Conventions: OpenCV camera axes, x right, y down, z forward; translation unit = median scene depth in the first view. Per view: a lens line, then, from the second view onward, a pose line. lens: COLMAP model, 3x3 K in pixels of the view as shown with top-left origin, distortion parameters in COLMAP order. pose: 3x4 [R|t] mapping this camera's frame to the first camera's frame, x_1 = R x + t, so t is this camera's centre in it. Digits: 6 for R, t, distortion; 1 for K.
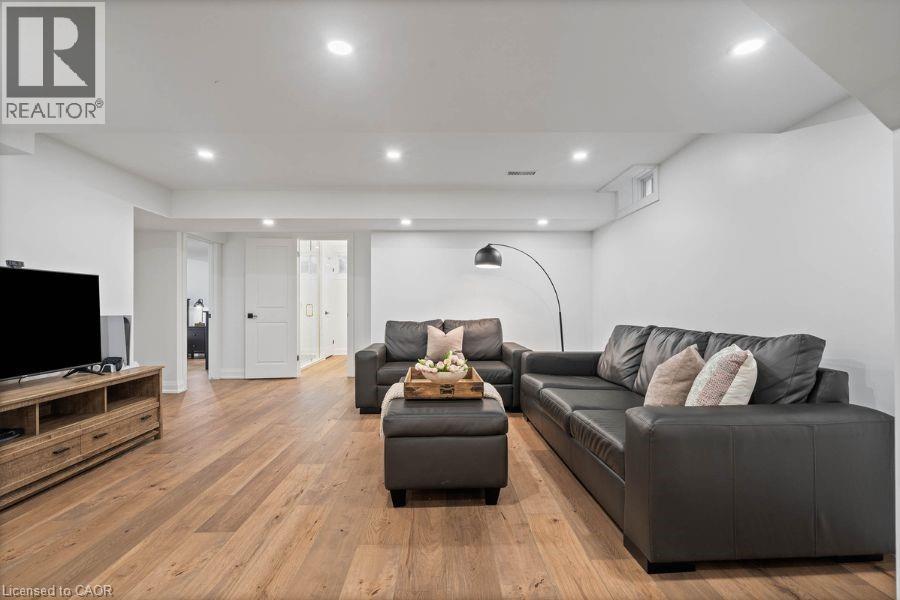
lens RADIAL K [[417.4, 0, 450.3], [0, 417.4, 303.8], [0, 0, 1]] dist [-0.000611, -0.000057]
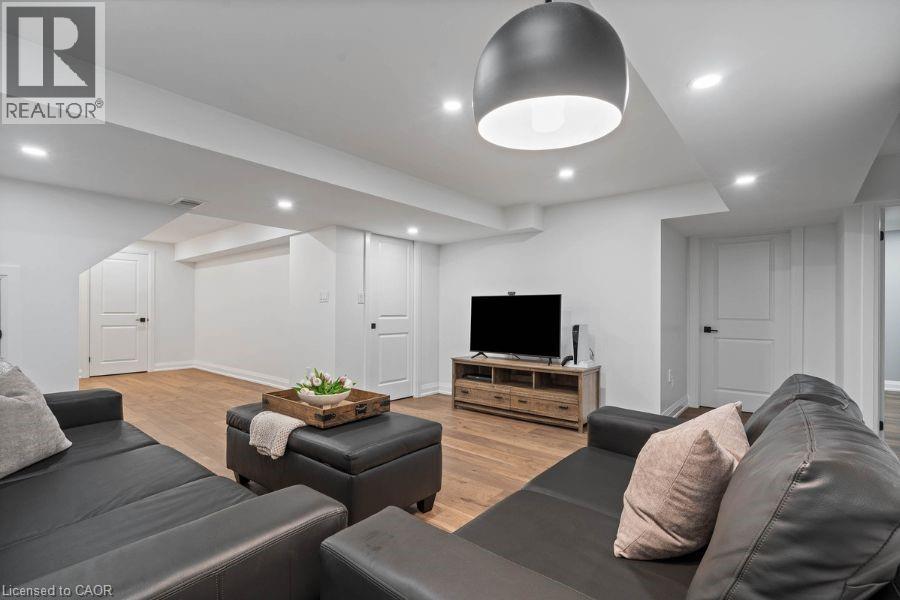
lens RADIAL K [[417.4, 0, 448.5], [0, 417.4, 307.3], [0, 0, 1]] dist [-0.000611, -0.000057]
pose [[-0.666821, -0.009509, -0.745157, 0.468740], [0.000475, 0.999913, -0.013185, -0.007729], [0.745217, -0.009146, -0.666759, 1.760286]]
